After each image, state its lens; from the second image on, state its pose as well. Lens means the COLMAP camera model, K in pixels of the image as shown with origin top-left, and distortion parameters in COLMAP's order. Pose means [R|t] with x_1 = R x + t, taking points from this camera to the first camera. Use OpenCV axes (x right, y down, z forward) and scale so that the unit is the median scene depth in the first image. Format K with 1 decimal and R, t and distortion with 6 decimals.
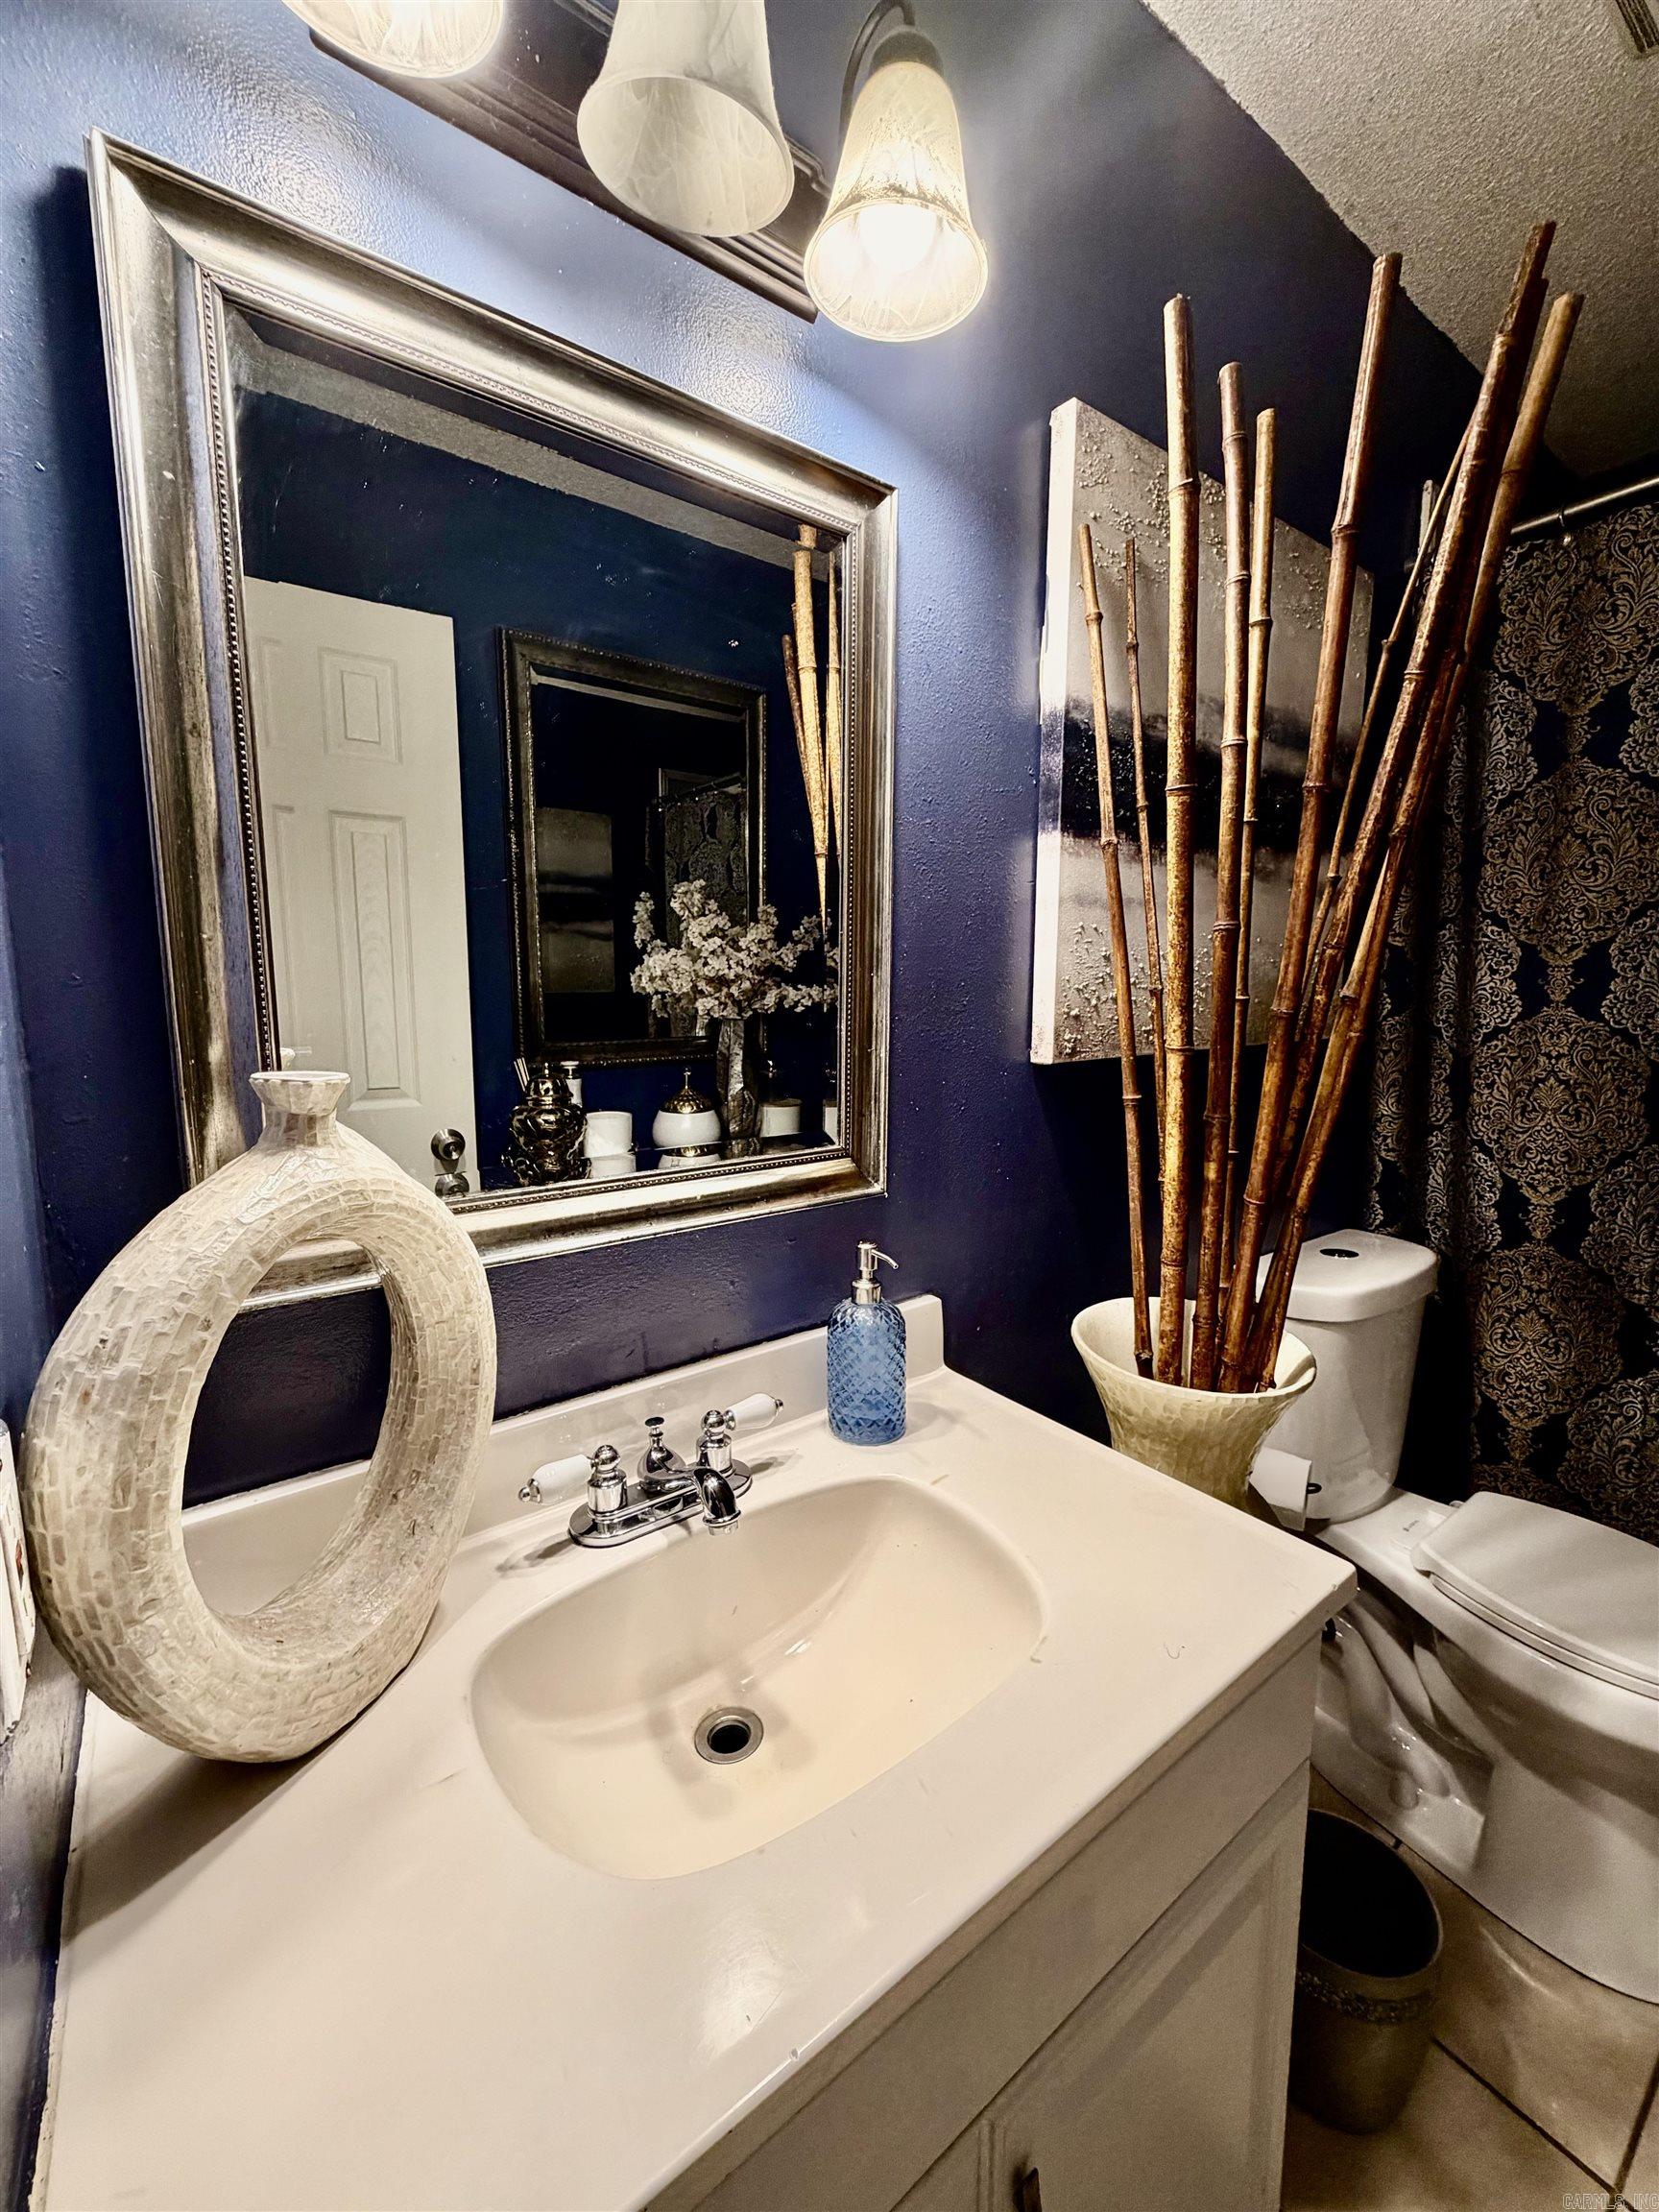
lens RADIAL K [[883.6, 0, 827.2], [0, 883.6, 1095.9], [0, 0, 1]] dist [-0.000859, 0.000031]
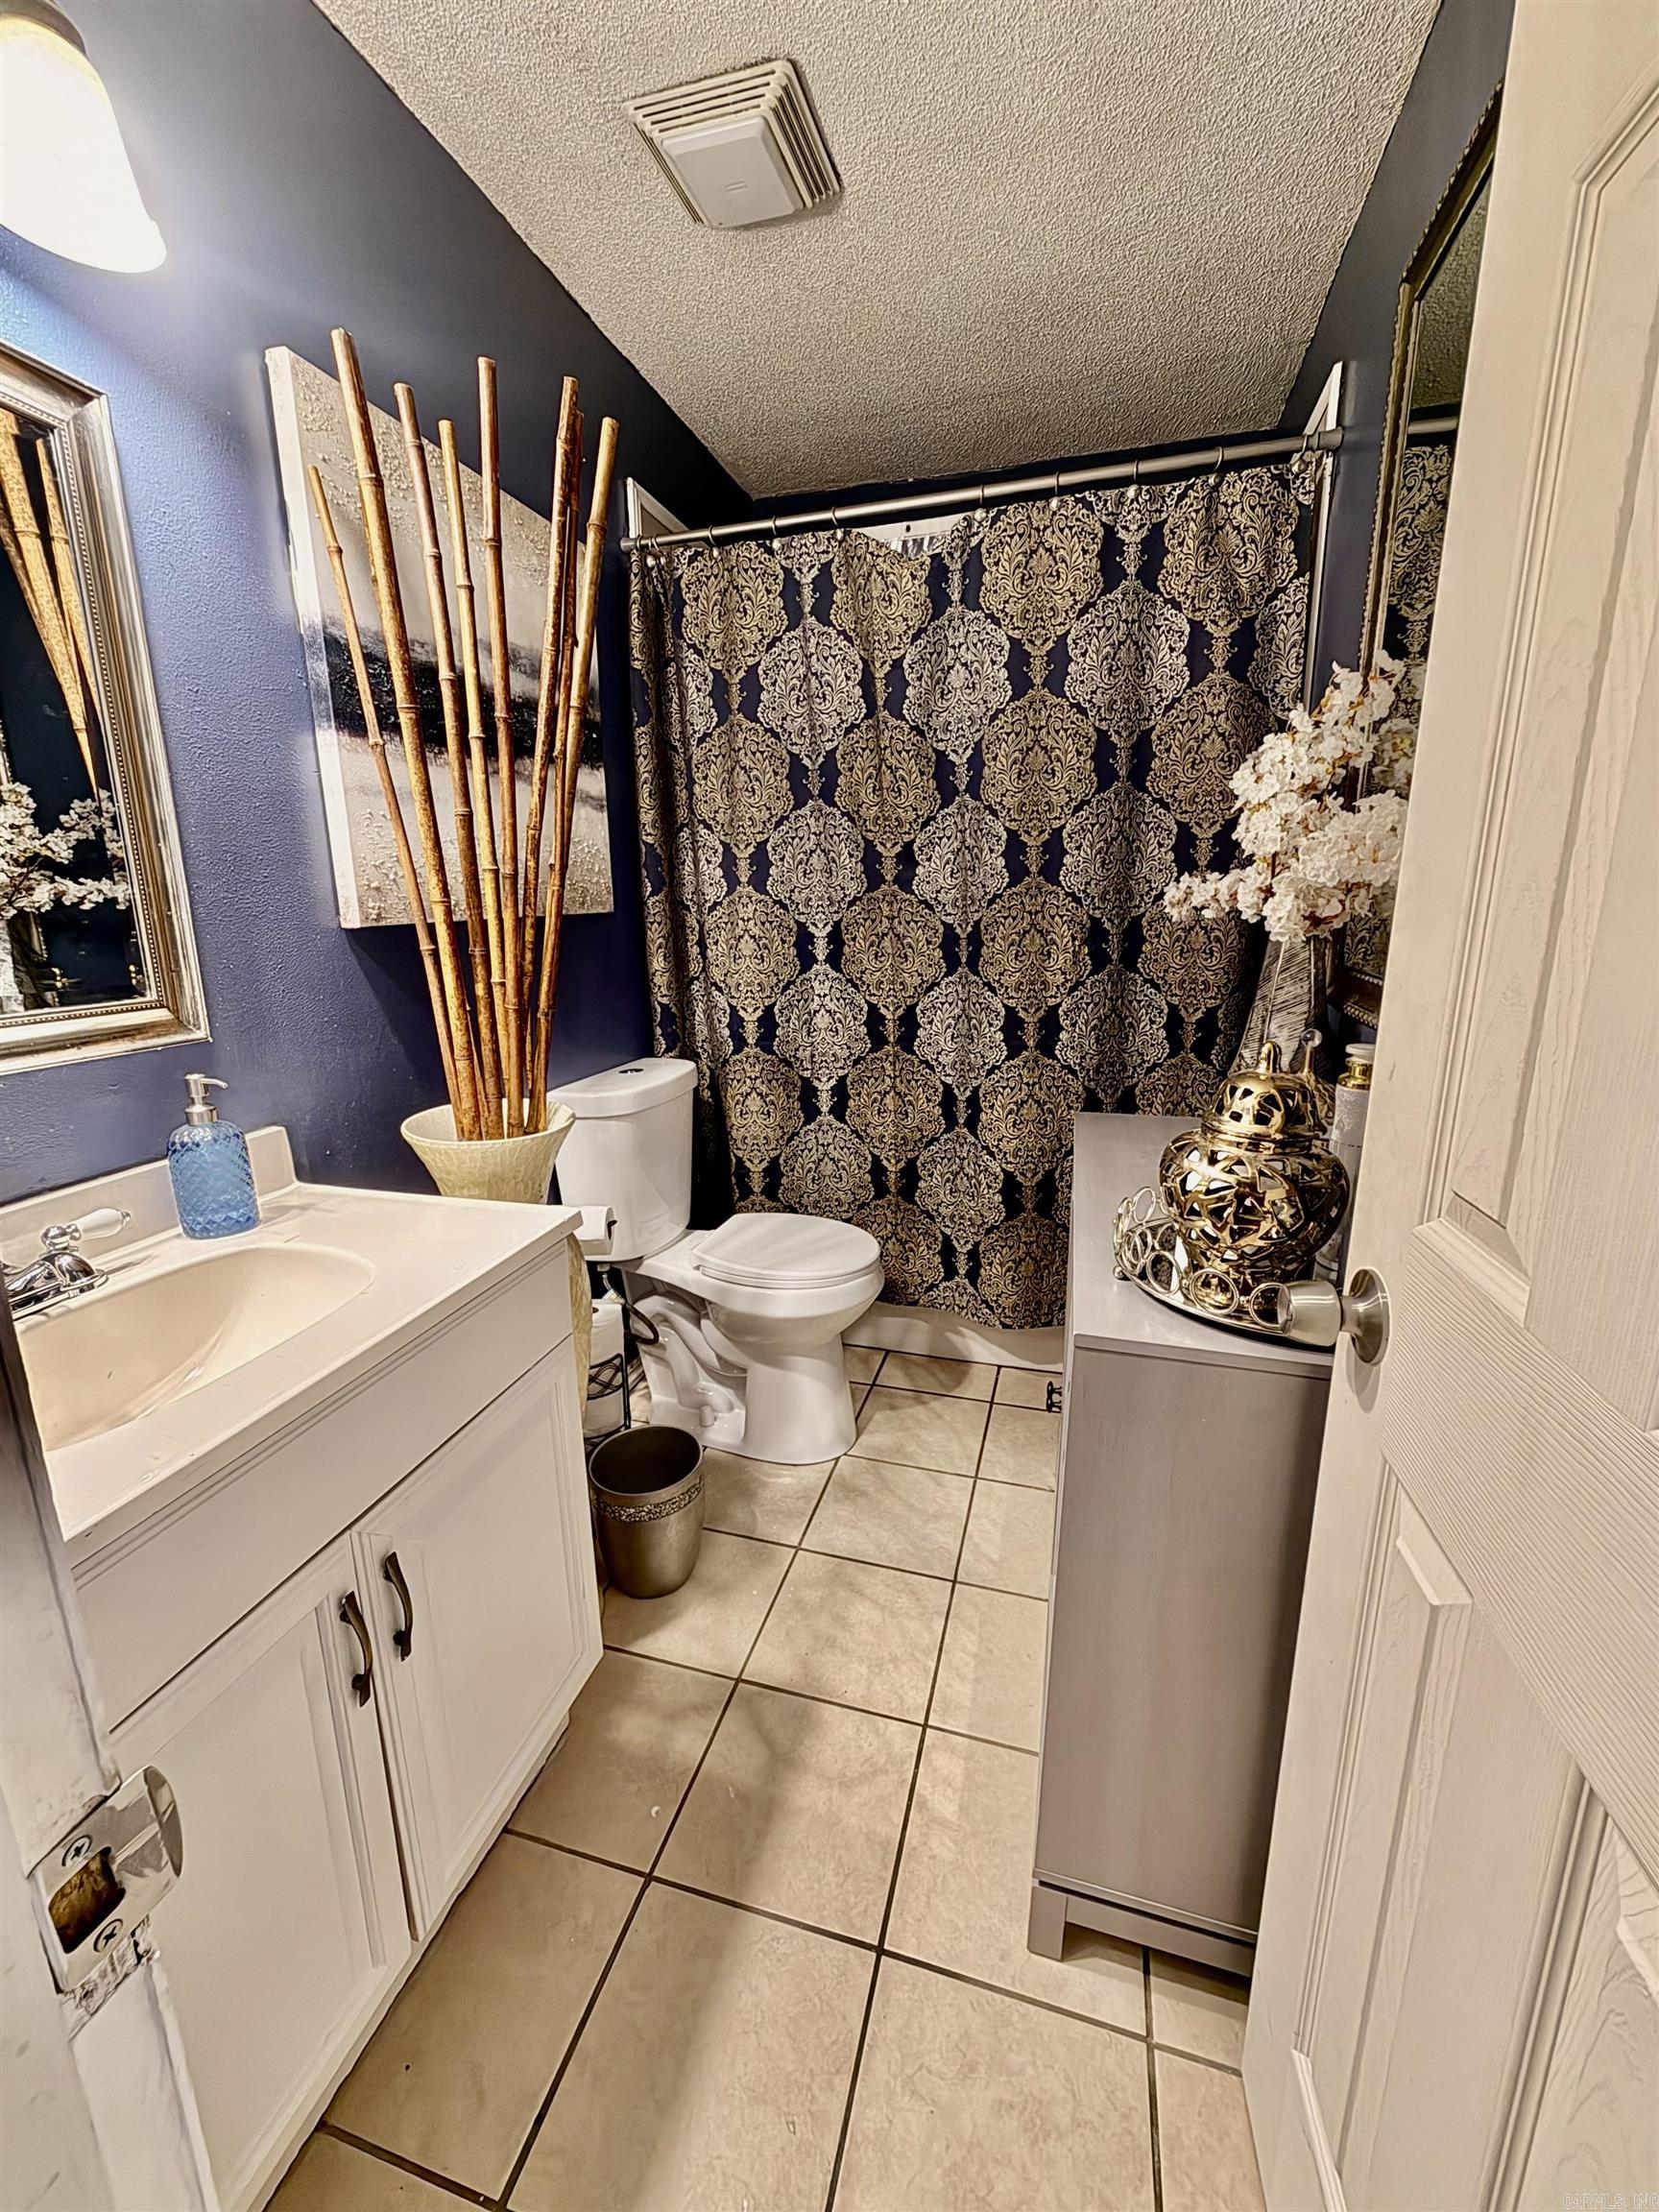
lens RADIAL K [[883.6, 0, 833.5], [0, 883.6, 1097.8], [0, 0, 1]] dist [-0.000859, 0.000031]
pose [[0.789777, -0.146490, 0.595645, 0.008939], [0.087320, 0.988025, 0.127210, 0.096138], [-0.607147, -0.048456, 0.793111, -0.367463]]
